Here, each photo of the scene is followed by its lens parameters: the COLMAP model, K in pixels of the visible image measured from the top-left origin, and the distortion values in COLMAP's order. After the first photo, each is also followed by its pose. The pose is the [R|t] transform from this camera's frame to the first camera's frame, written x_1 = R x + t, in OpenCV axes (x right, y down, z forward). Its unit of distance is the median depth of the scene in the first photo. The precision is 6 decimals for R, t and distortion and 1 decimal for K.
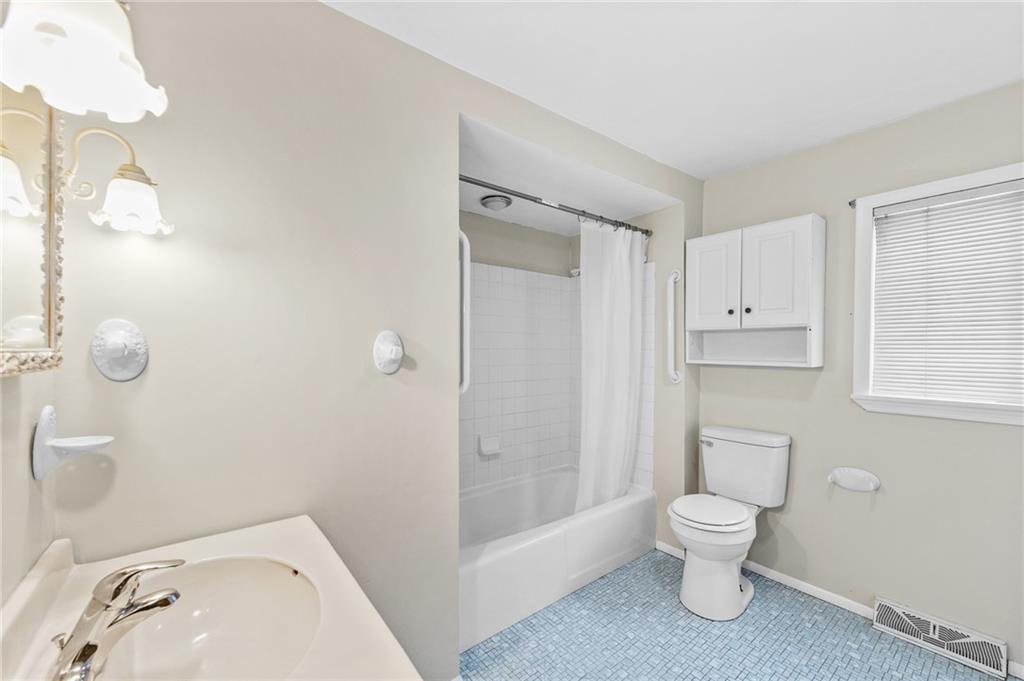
lens RADIAL K [[403.1, 0, 519.3], [0, 403.1, 346.7], [0, 0, 1]] dist [0.002182, -0.000558]
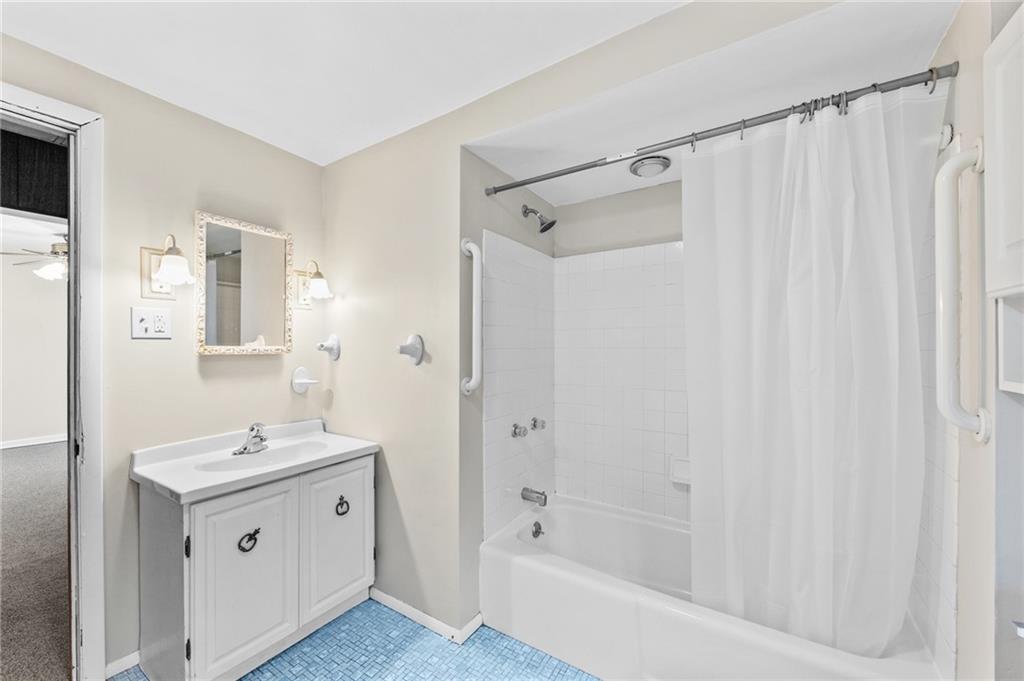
lens RADIAL K [[403.1, 0, 517.5], [0, 403.1, 342.5], [0, 0, 1]] dist [0.002182, -0.000558]
pose [[0.319682, -0.011106, -0.947460, 0.697913], [-0.001585, 0.999924, -0.012255, 0.004963], [0.947524, 0.005419, 0.319640, 0.545804]]
